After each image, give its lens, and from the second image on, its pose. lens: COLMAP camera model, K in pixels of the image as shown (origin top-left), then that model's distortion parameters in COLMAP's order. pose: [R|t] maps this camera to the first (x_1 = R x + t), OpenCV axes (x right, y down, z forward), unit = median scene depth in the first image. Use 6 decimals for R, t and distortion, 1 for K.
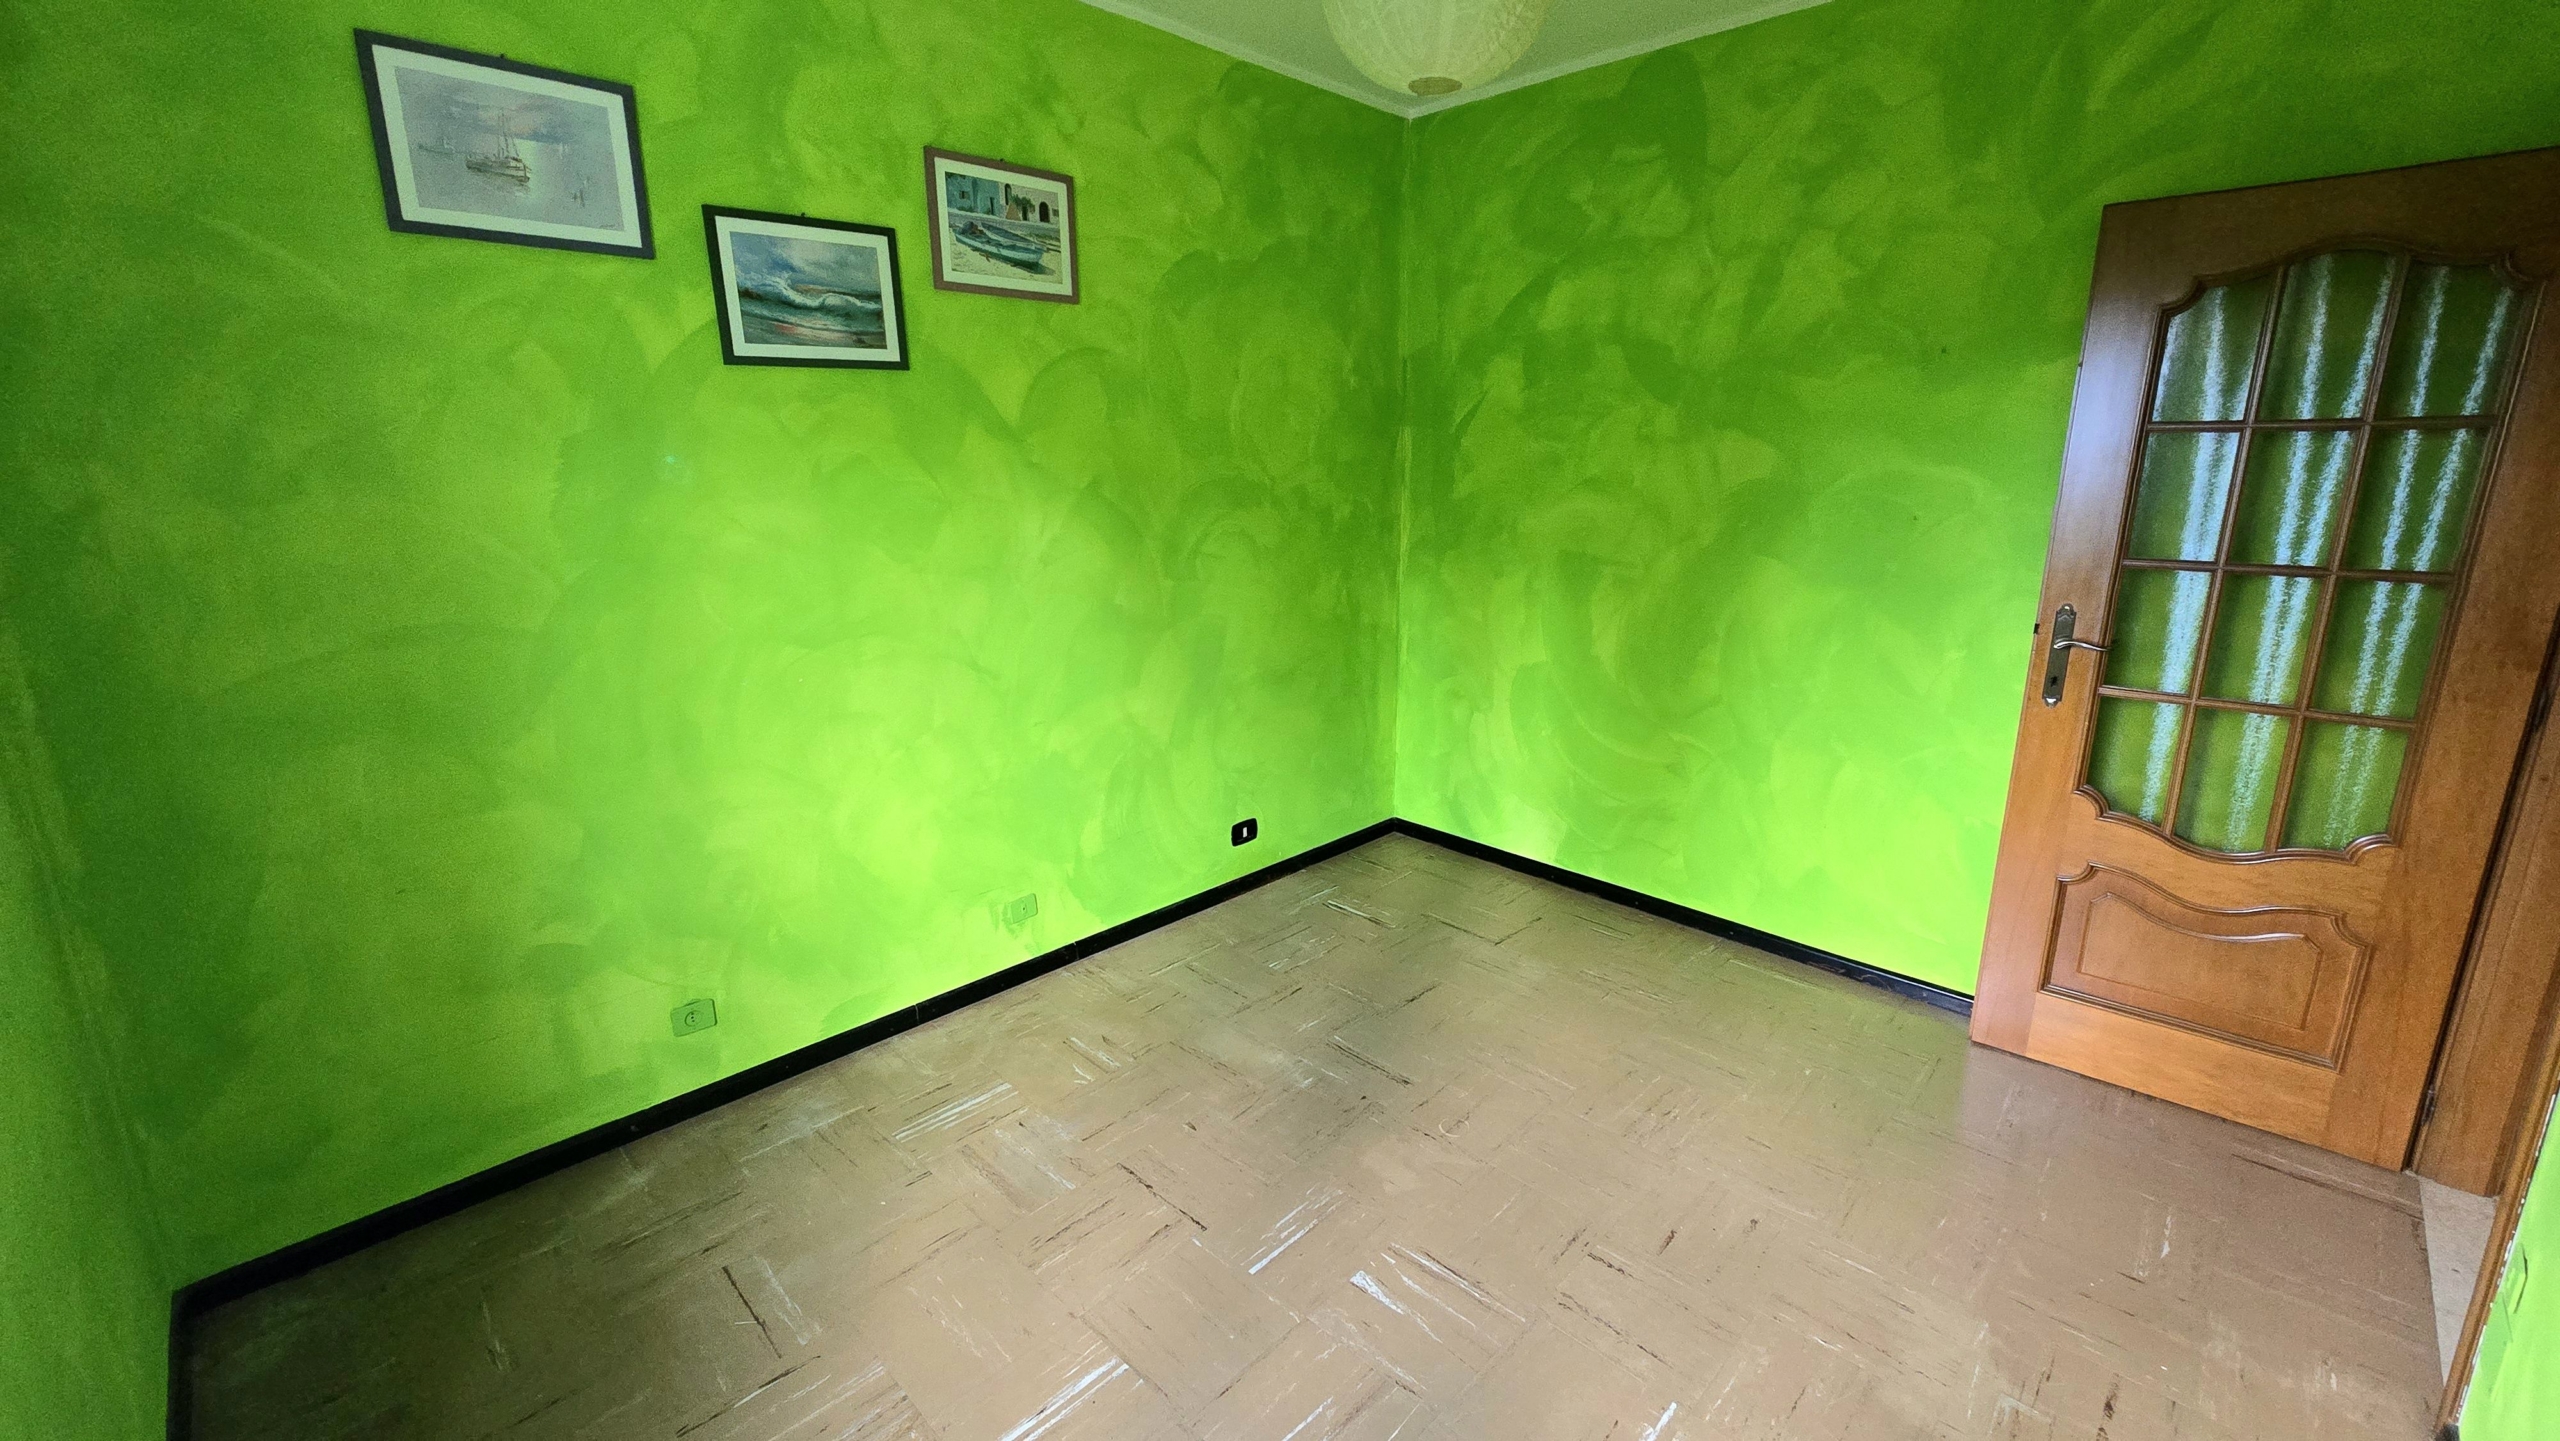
lens RADIAL K [[1043.7, 0, 1284.5], [0, 1043.7, 698.8], [0, 0, 1]] dist [-0.001551, -0.000569]
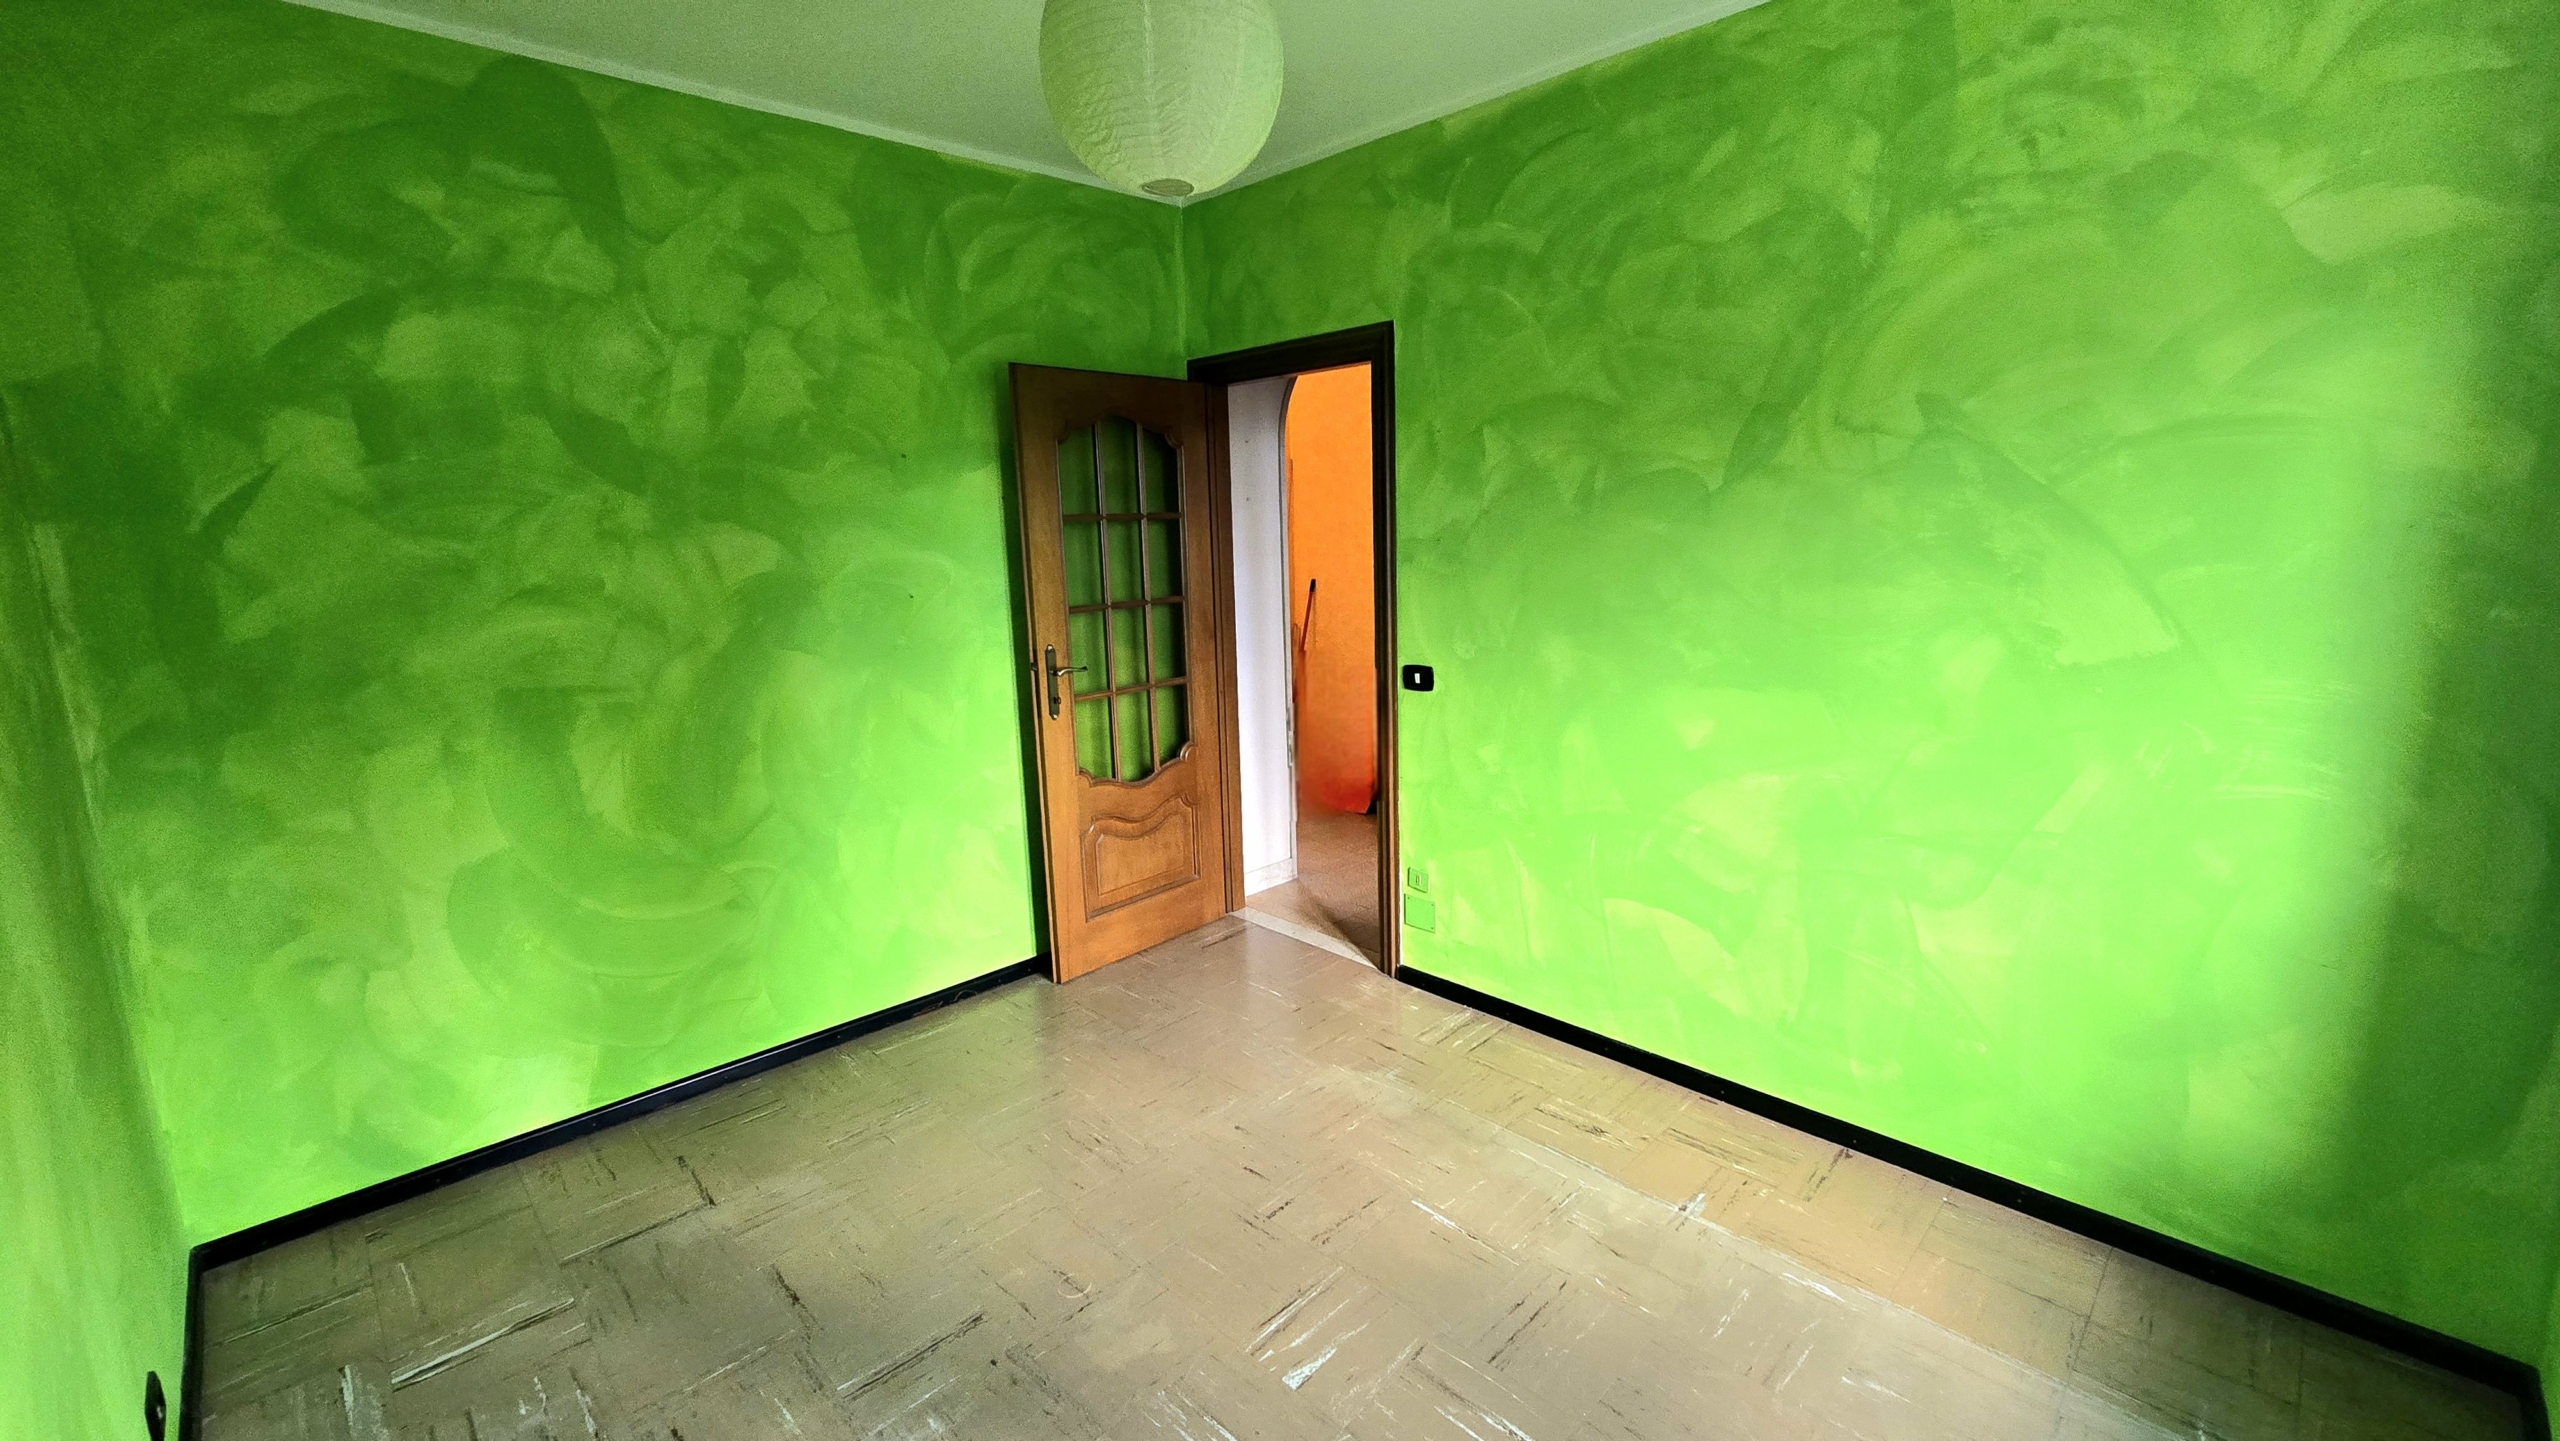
lens RADIAL K [[1043.7, 0, 1284.5], [0, 1043.7, 698.8], [0, 0, 1]] dist [-0.001551, -0.000569]
pose [[0.013350, -0.168381, 0.985632, -0.530400], [0.256000, 0.953442, 0.159415, -0.138922], [-0.966585, 0.250193, 0.055834, 0.544933]]
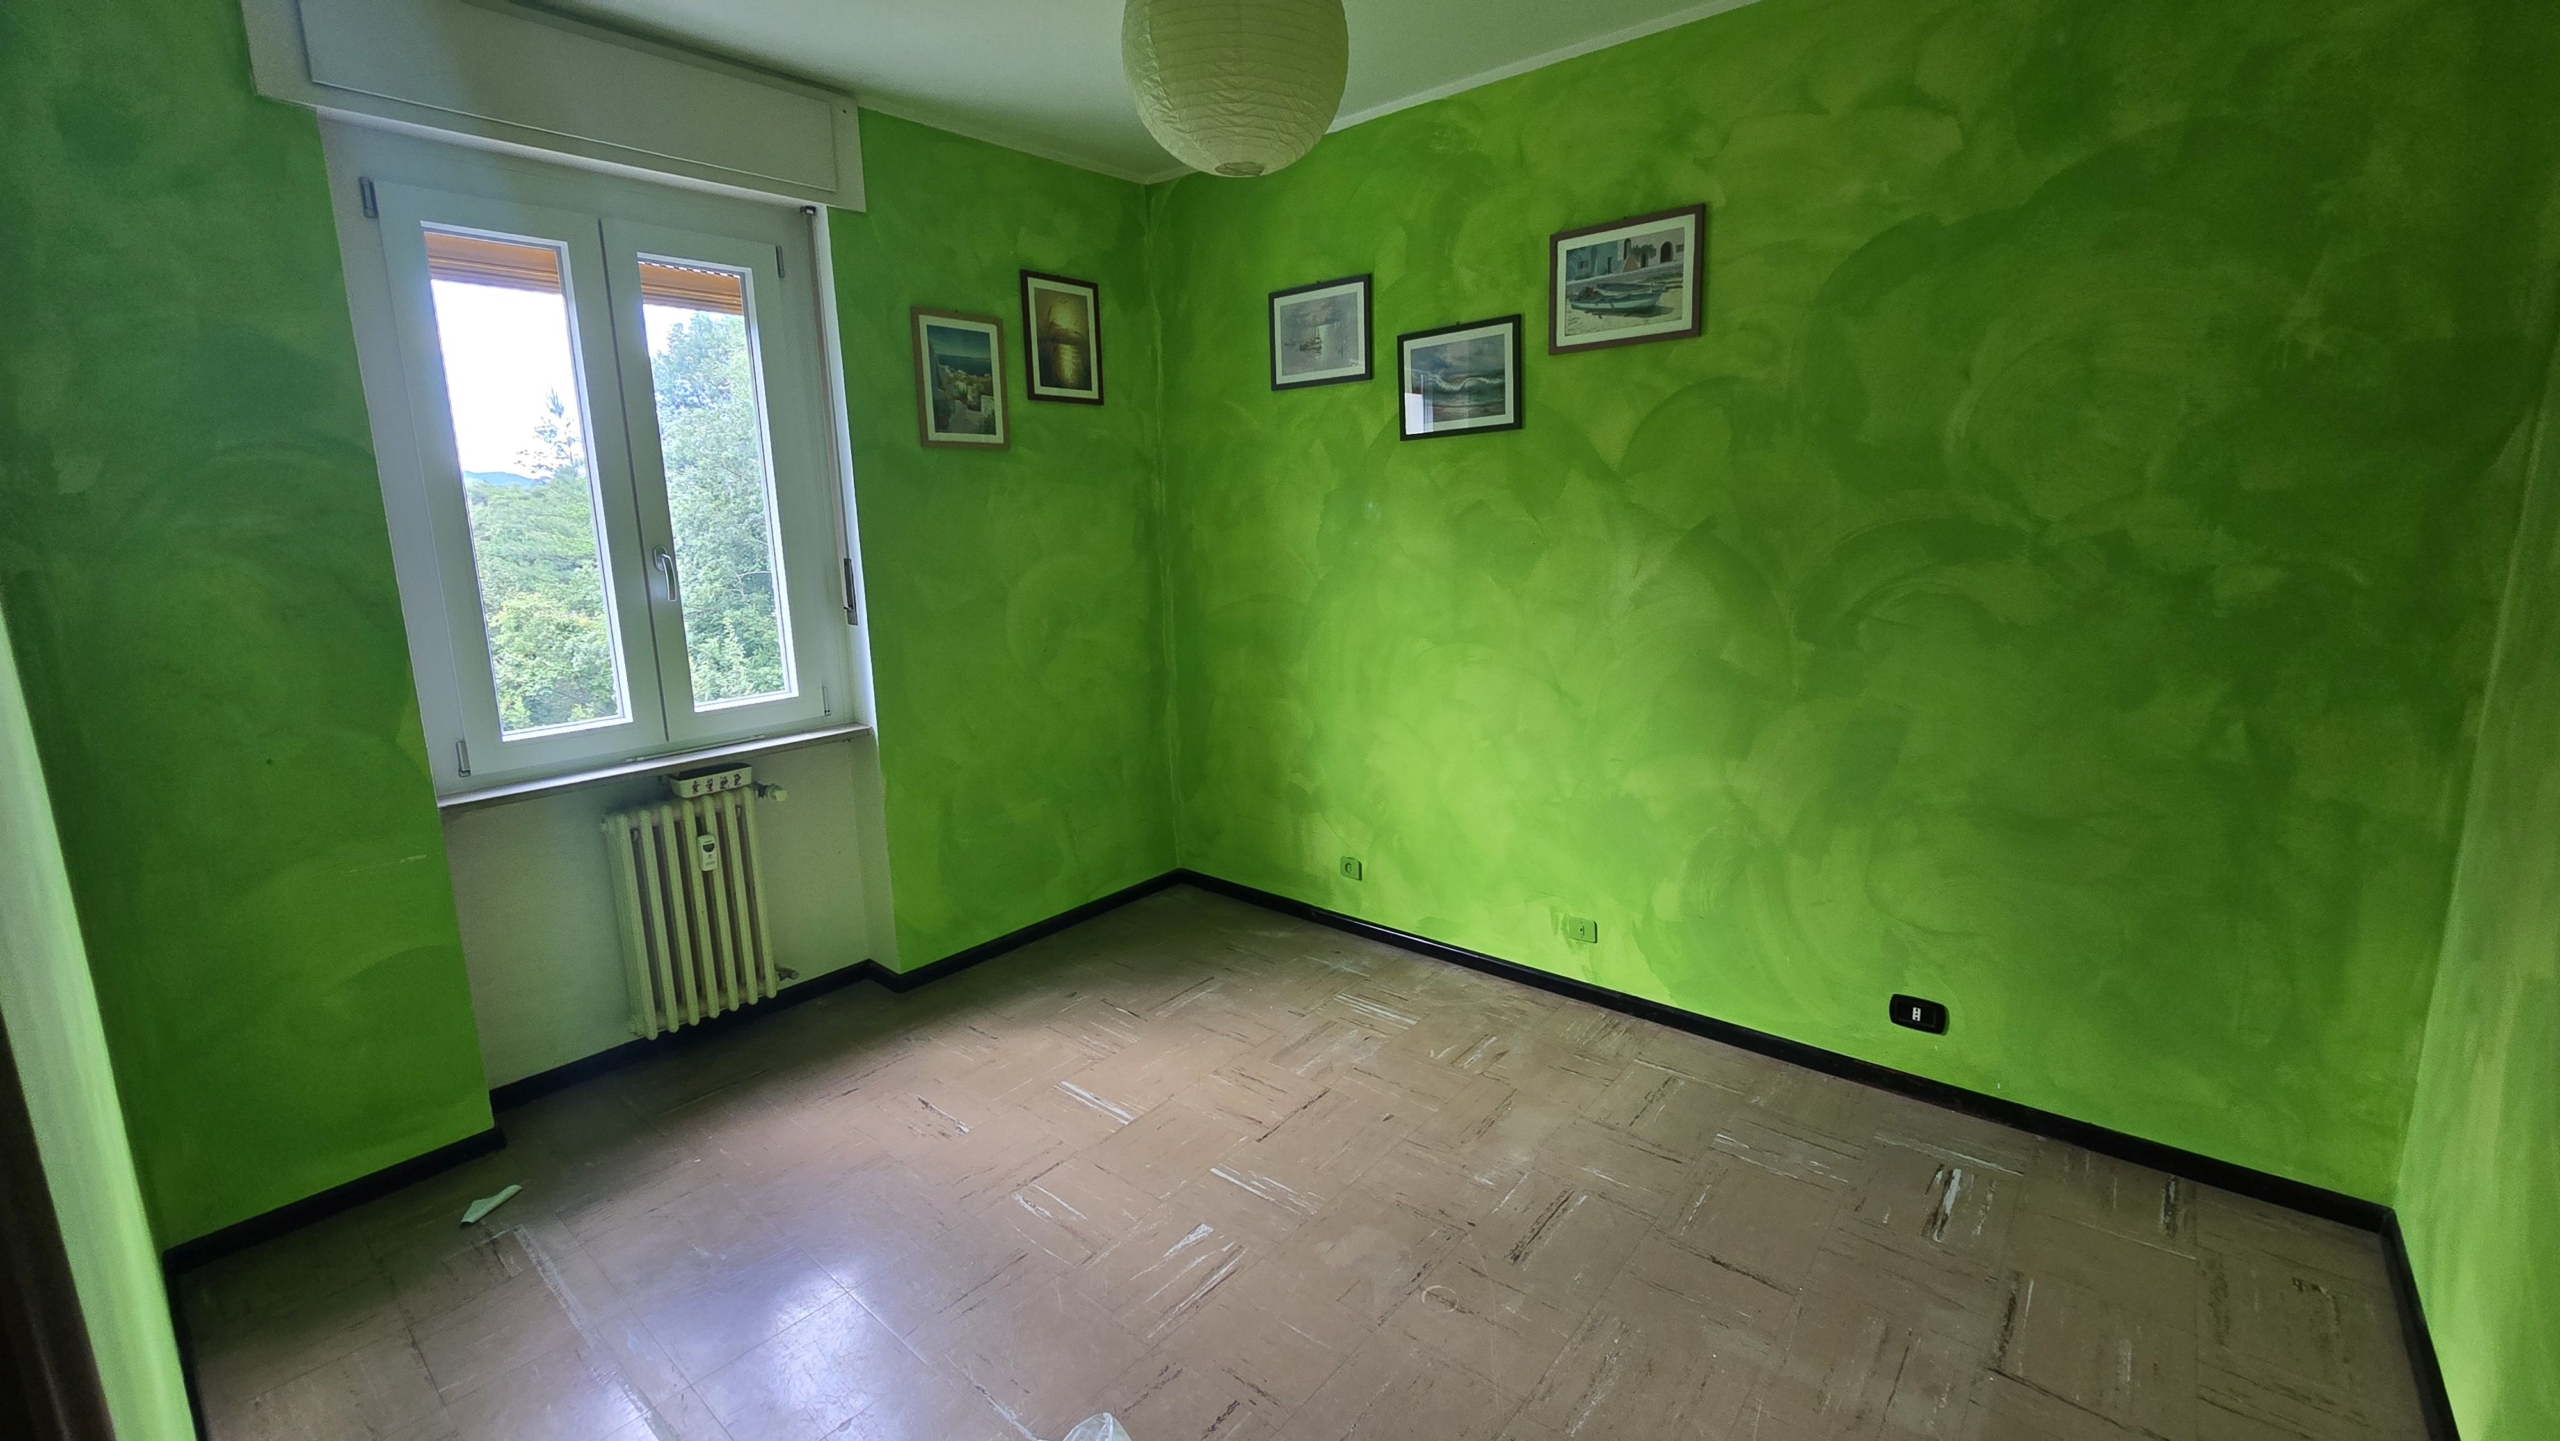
lens RADIAL K [[1053.3, 0, 1305.4], [0, 1053.3, 697.3], [0, 0, 1]] dist [0.008851, -0.000259]
pose [[0.087954, 0.174606, -0.980702, 0.751885], [-0.205397, 0.966540, 0.153663, -0.134192], [0.974718, 0.187918, 0.120875, 0.590040]]
